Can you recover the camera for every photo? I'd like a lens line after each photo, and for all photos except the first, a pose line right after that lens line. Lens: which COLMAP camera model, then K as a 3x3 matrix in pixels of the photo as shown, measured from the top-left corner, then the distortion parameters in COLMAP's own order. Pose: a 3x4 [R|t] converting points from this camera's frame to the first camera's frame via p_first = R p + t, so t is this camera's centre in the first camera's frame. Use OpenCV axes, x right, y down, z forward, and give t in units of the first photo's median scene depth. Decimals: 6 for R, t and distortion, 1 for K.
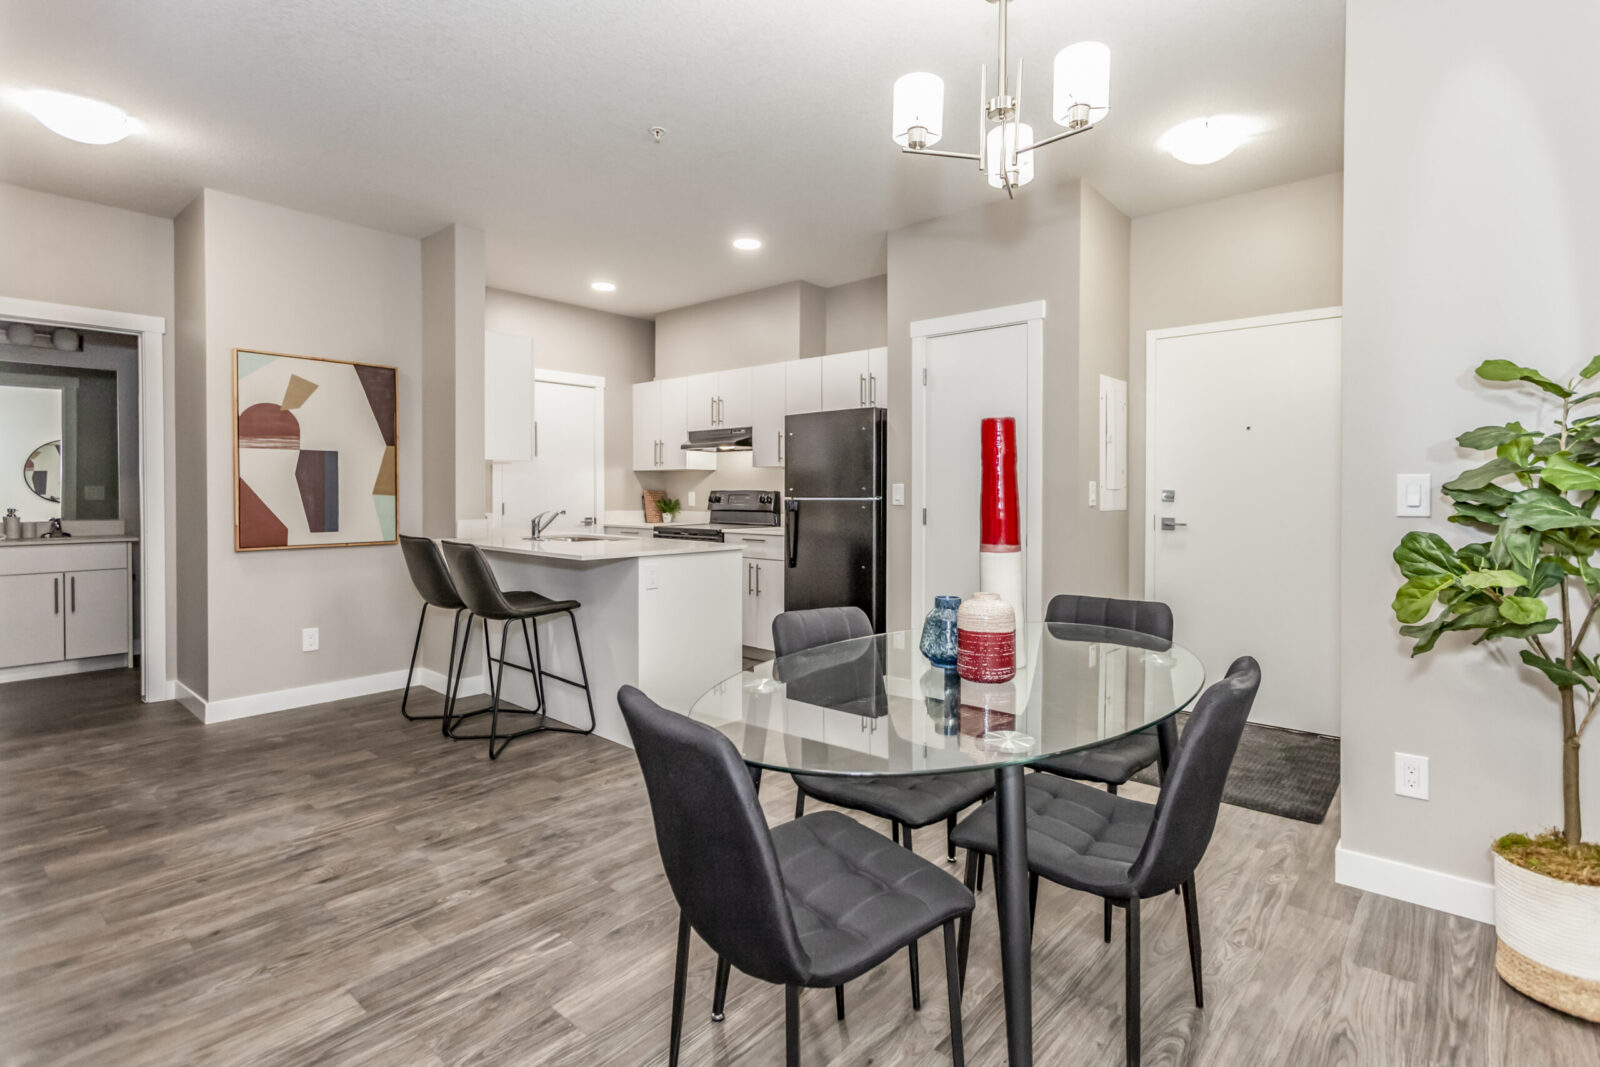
lens RADIAL K [[772.4, 0, 803.1], [0, 772.4, 502.4], [0, 0, 1]] dist [0.004066, 0.000419]
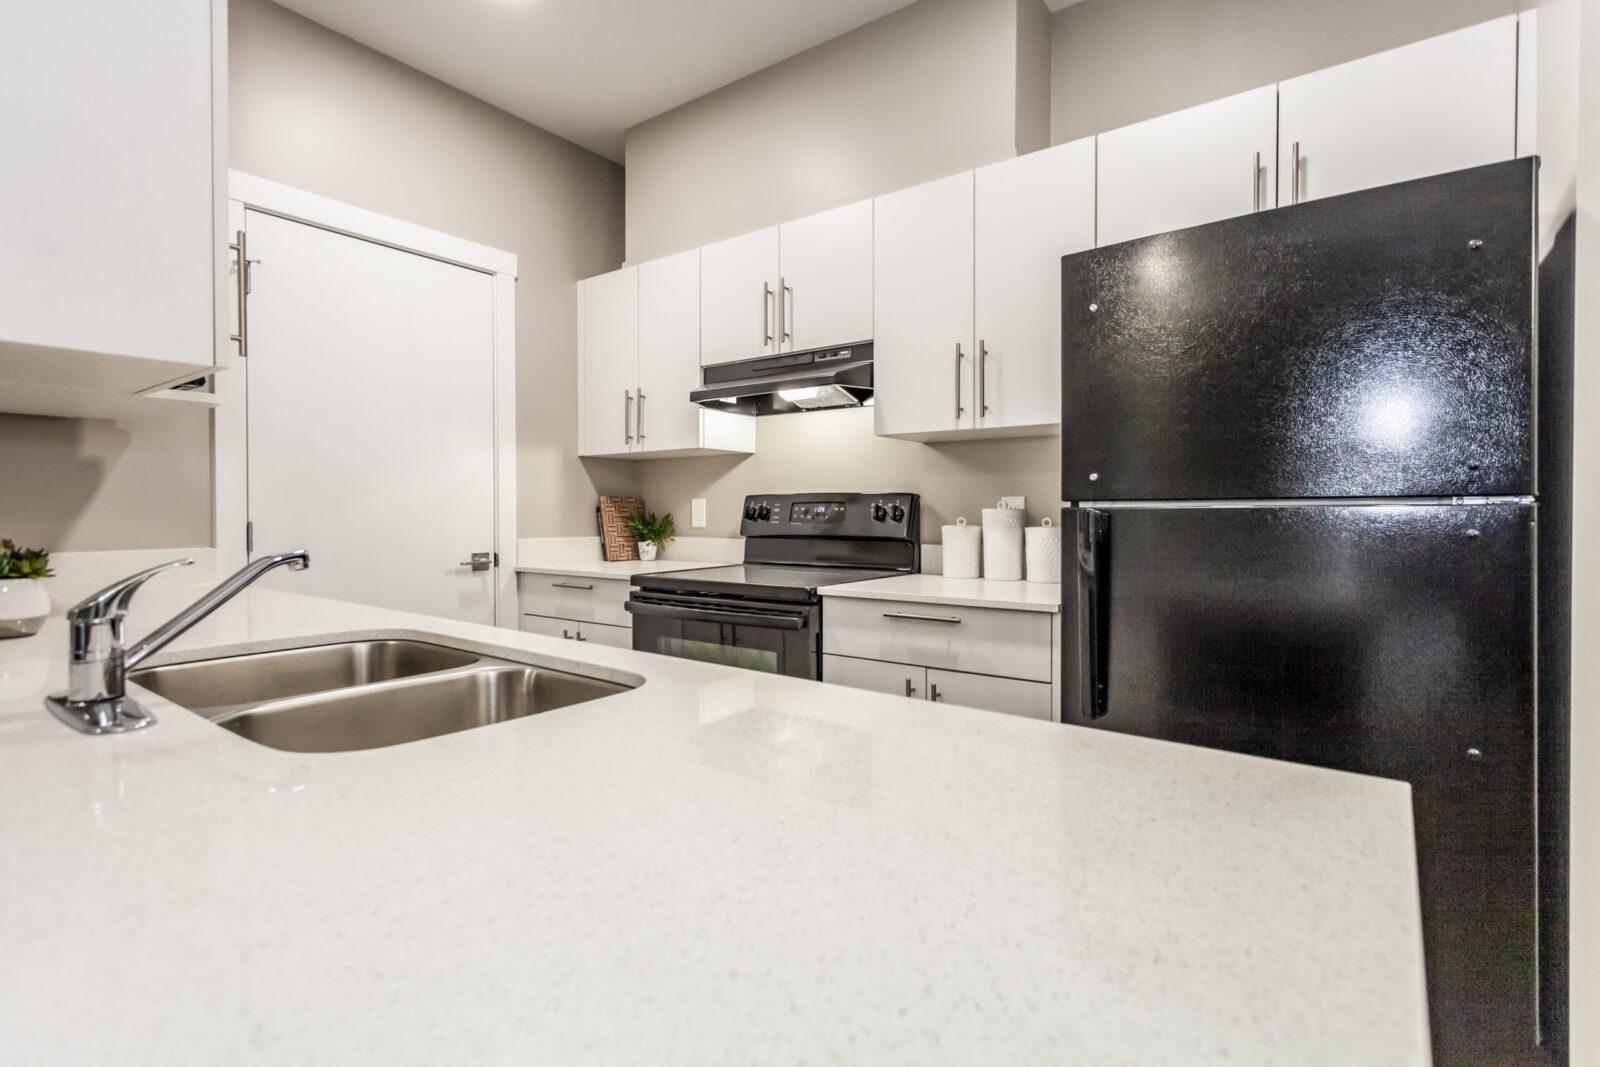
lens RADIAL K [[772.4, 0, 798.6], [0, 772.4, 523.5], [0, 0, 1]] dist [0.004066, 0.000419]
pose [[0.996410, -0.001508, 0.084646, -0.126390], [0.001422, 0.999998, 0.001078, 0.001667], [-0.084647, -0.000953, 0.996411, 0.518010]]
